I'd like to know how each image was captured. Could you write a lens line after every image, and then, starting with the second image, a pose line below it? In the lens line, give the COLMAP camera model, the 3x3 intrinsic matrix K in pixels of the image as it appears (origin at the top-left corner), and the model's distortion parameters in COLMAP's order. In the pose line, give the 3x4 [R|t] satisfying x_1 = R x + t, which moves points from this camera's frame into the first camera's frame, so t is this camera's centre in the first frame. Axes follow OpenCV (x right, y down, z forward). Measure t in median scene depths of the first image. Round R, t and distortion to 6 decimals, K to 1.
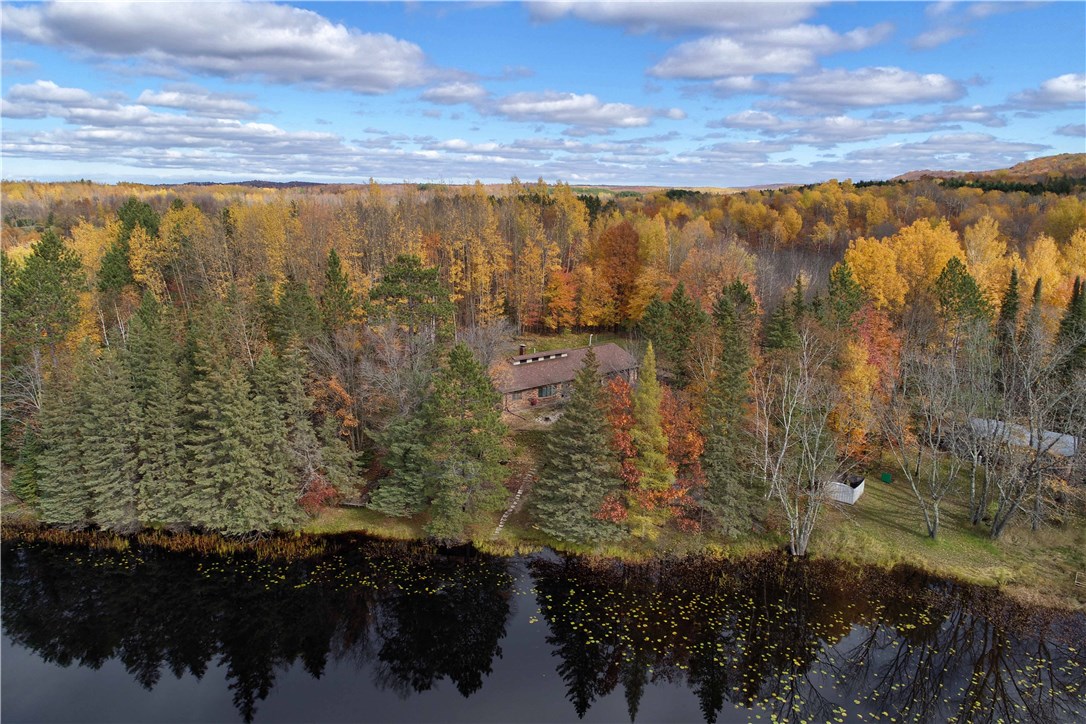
lens RADIAL K [[753.1, 0, 541.1], [0, 753.1, 361.7], [0, 0, 1]] dist [0.002532, 0.000124]
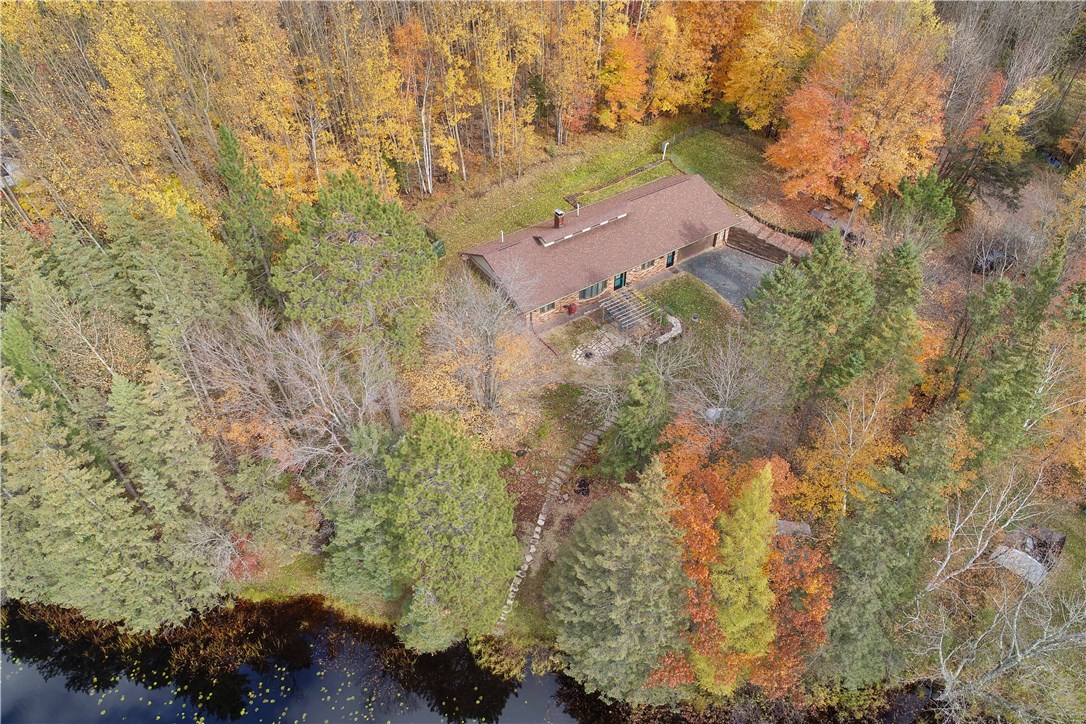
lens RADIAL K [[753.1, 0, 546.3], [0, 753.1, 362.4], [0, 0, 1]] dist [0.002532, 0.000124]
pose [[0.996909, 0.036278, -0.069690, 0.014965], [0.002547, 0.871623, 0.490170, -0.222118], [0.078526, -0.488833, 0.868836, 0.343596]]
